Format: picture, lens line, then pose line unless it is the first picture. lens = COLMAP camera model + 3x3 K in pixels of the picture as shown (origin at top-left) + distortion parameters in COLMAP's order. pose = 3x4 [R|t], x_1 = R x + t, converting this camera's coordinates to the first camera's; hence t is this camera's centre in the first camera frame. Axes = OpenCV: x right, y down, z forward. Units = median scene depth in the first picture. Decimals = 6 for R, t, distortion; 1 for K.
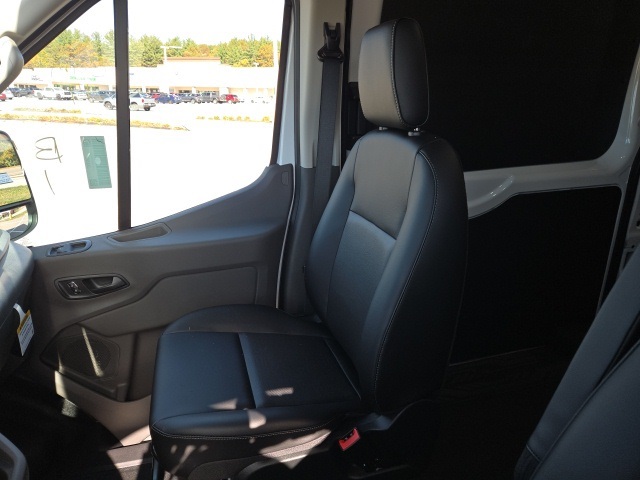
lens RADIAL K [[427.8, 0, 320.0], [0, 427.8, 240.0], [0, 0, 1]] dist [0.032175, -0.002057]
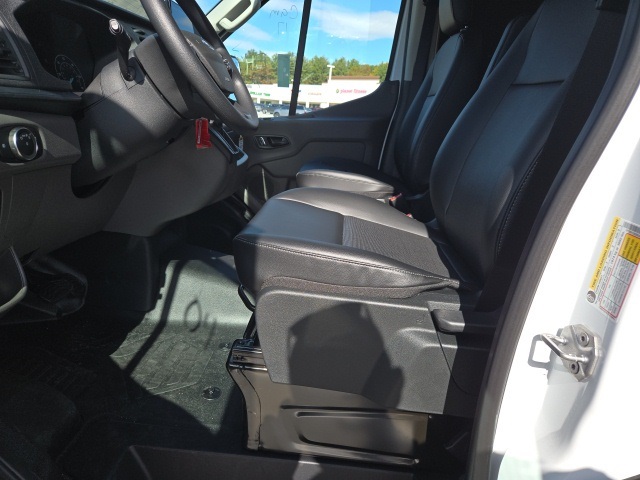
lens RADIAL K [[427.8, 0, 320.0], [0, 427.8, 240.0], [0, 0, 1]] dist [0.032175, -0.002057]
pose [[0.942400, 0.133956, -0.306493, 0.222555], [-0.147634, 0.988802, -0.021778, 0.476485], [0.300143, 0.065773, 0.951624, -0.518104]]
